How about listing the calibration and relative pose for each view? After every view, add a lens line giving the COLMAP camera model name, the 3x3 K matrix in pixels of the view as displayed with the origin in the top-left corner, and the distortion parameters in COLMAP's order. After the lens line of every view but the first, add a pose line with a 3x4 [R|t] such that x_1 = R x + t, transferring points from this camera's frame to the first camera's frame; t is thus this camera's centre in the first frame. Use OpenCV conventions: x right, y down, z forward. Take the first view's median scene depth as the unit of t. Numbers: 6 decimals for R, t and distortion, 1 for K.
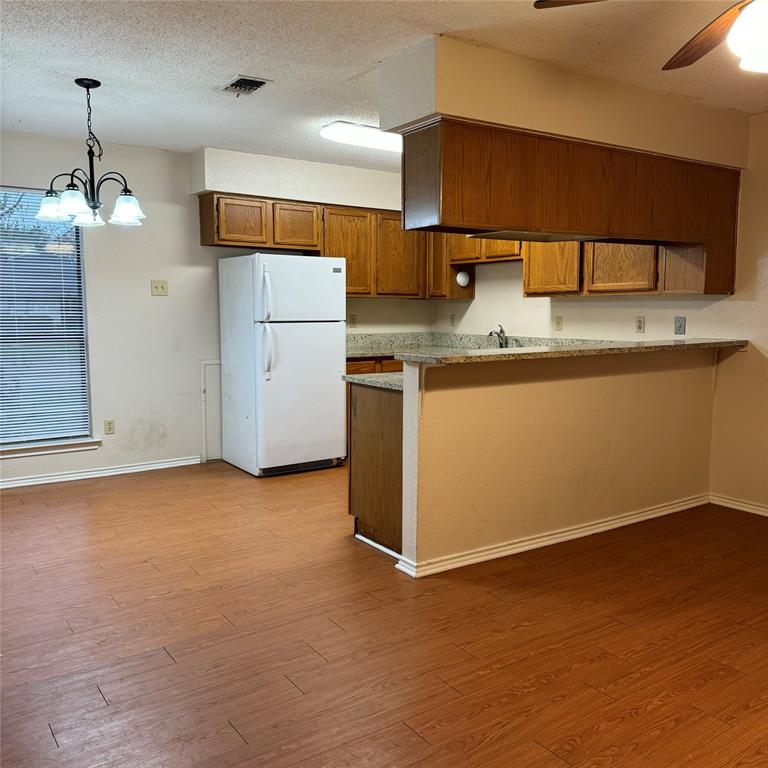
lens RADIAL K [[710.4, 0, 384.0], [0, 710.4, 384.0], [0, 0, 1]] dist [0.156713, -0.007374]
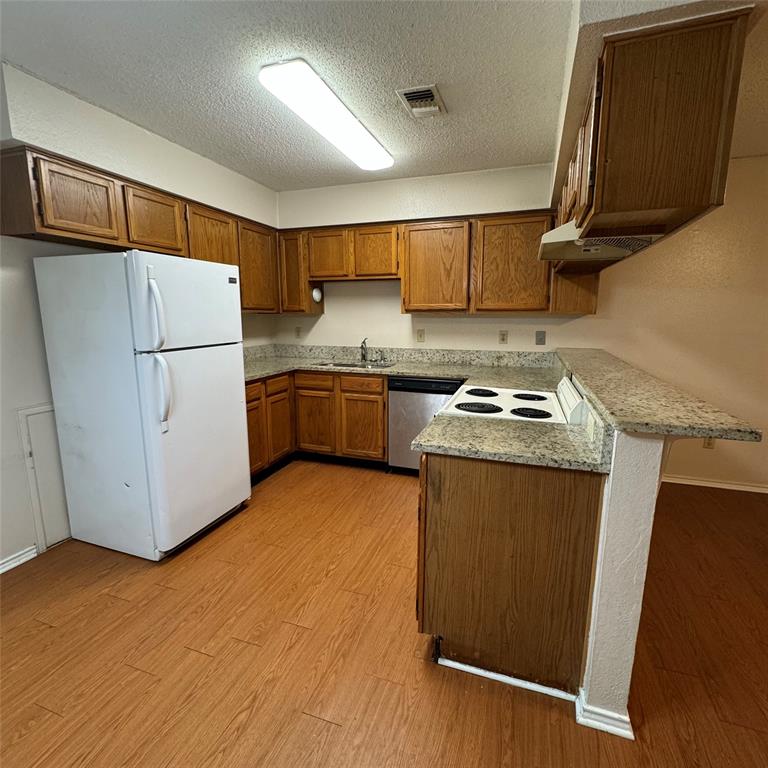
lens RADIAL K [[408.9, 0, 384.0], [0, 408.9, 384.0], [0, 0, 1]] dist [0.000606, 0.000487]
pose [[0.805945, -0.103869, 0.582807, -0.208090], [0.065994, 0.994115, 0.085911, -0.070242], [-0.588300, -0.030778, 0.808056, 0.513327]]
